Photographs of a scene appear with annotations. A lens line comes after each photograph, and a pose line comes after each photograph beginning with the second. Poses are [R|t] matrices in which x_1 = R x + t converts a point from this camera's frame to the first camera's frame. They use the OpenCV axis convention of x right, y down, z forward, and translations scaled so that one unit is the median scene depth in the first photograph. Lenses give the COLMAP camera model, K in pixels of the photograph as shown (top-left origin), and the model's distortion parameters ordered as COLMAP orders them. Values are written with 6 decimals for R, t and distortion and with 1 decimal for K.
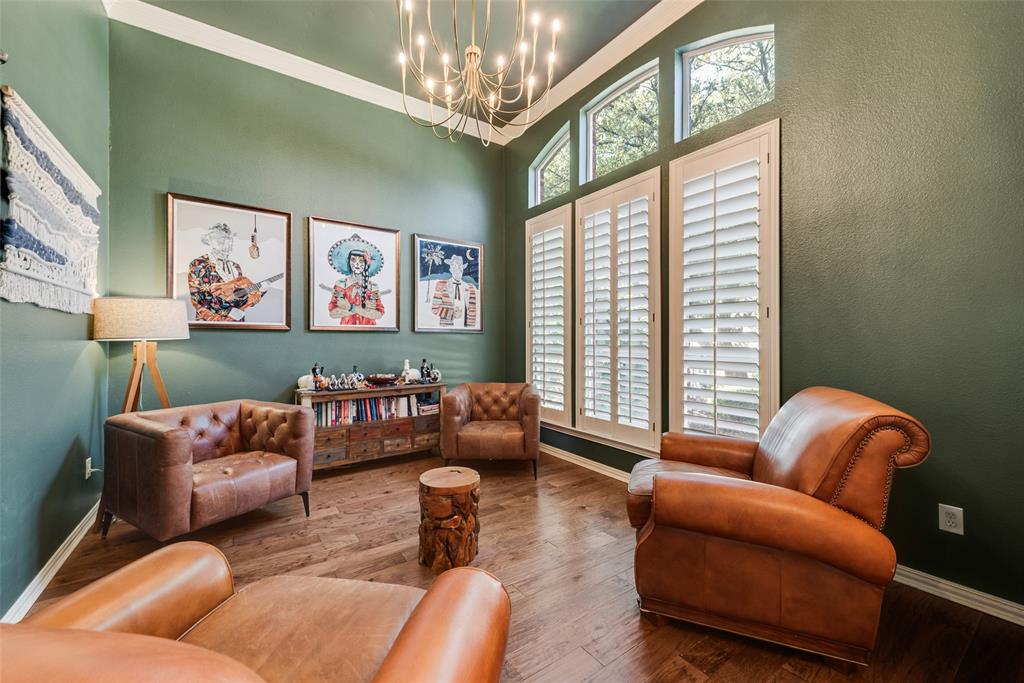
lens RADIAL K [[399.0, 0, 508.5], [0, 399.0, 337.7], [0, 0, 1]] dist [0.009304, -0.003004]
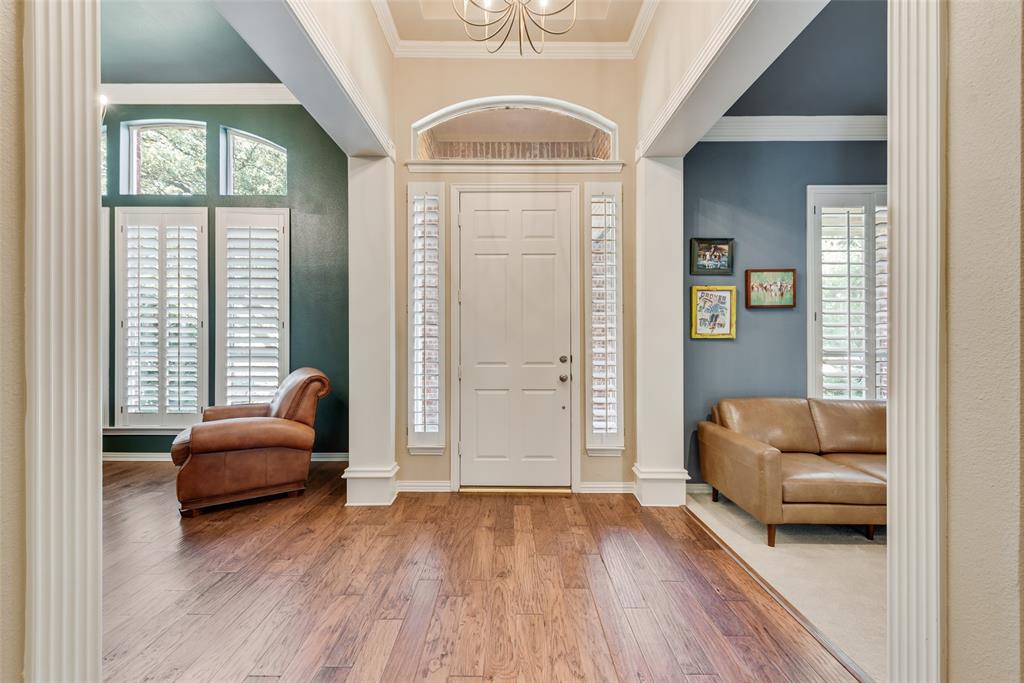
lens RADIAL K [[399.0, 0, 505.5], [0, 399.0, 334.9], [0, 0, 1]] dist [0.009304, -0.003004]
pose [[0.569408, 0.002445, 0.822052, -0.139532], [-0.003418, 0.999994, -0.000607, -0.019157], [-0.822048, -0.002464, 0.569413, -0.538607]]
